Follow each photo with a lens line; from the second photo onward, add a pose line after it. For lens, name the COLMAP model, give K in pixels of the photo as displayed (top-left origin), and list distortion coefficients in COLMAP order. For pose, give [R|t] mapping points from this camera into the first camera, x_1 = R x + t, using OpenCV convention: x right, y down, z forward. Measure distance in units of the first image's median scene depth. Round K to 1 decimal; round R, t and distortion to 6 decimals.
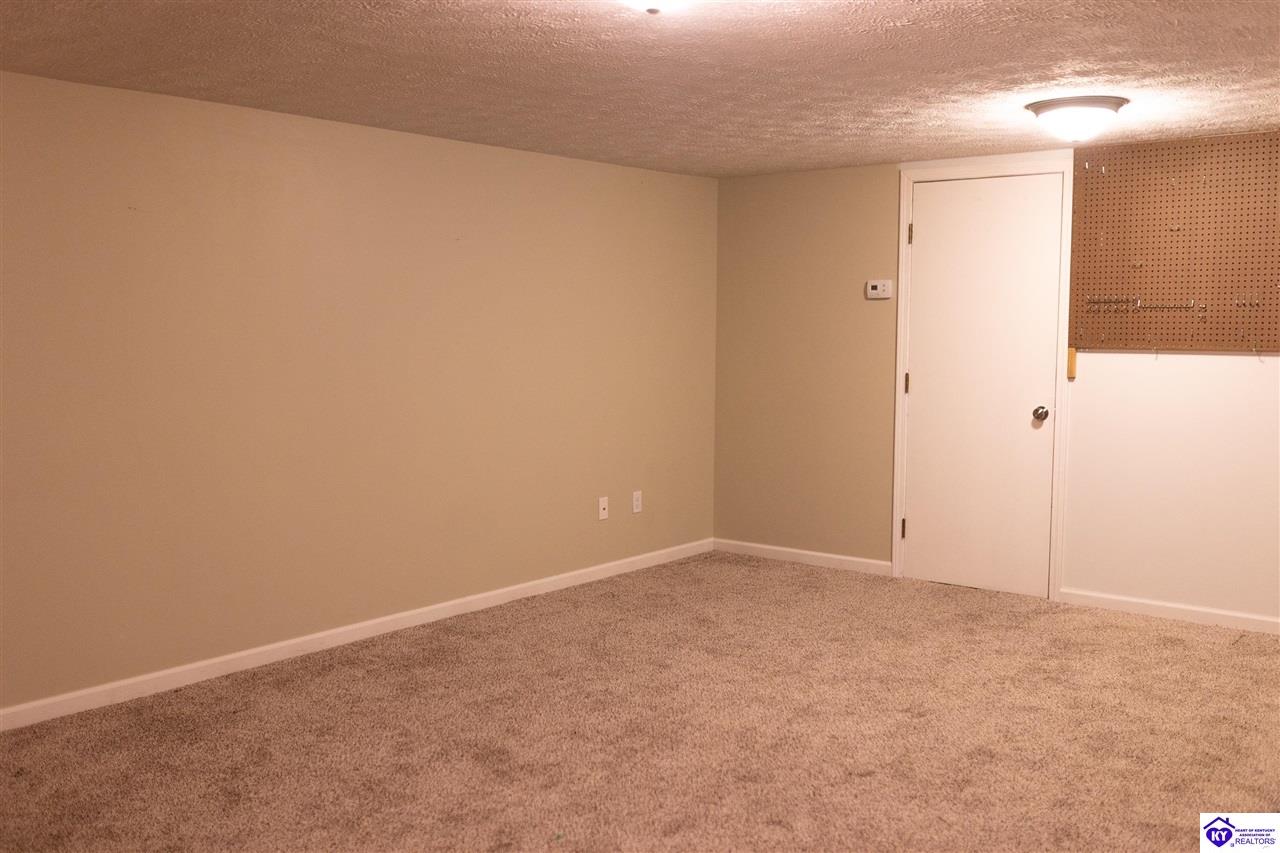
lens RADIAL K [[1199.6, 0, 637.9], [0, 1199.6, 425.3], [0, 0, 1]] dist [0.012943, 0.000000]
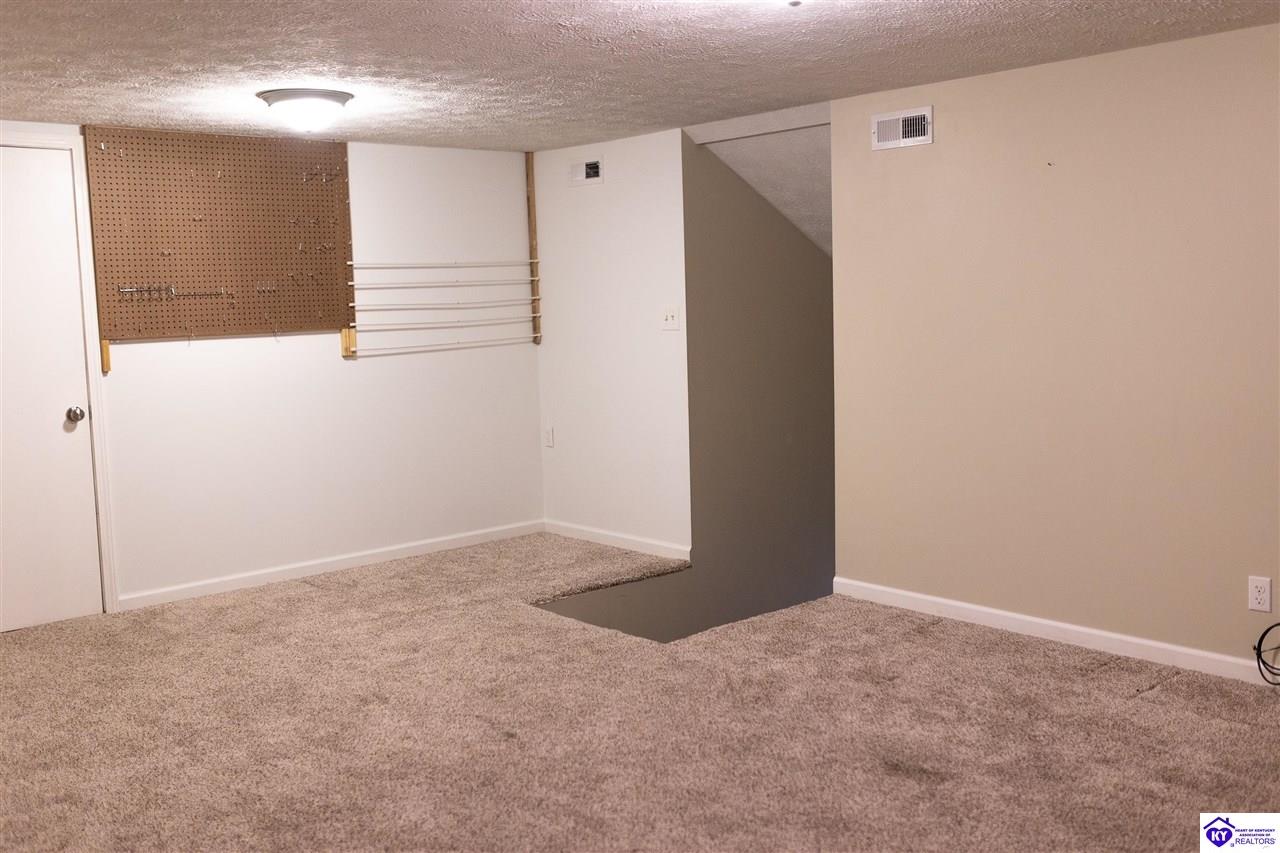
lens RADIAL K [[1199.6, 0, 637.9], [0, 1199.6, 427.1], [0, 0, 1]] dist [0.012943, 0.000000]
pose [[0.182069, -0.116996, 0.976301, -0.522951], [0.120060, 0.988112, 0.096021, -0.040330], [-0.975928, 0.099732, 0.193951, 0.450329]]
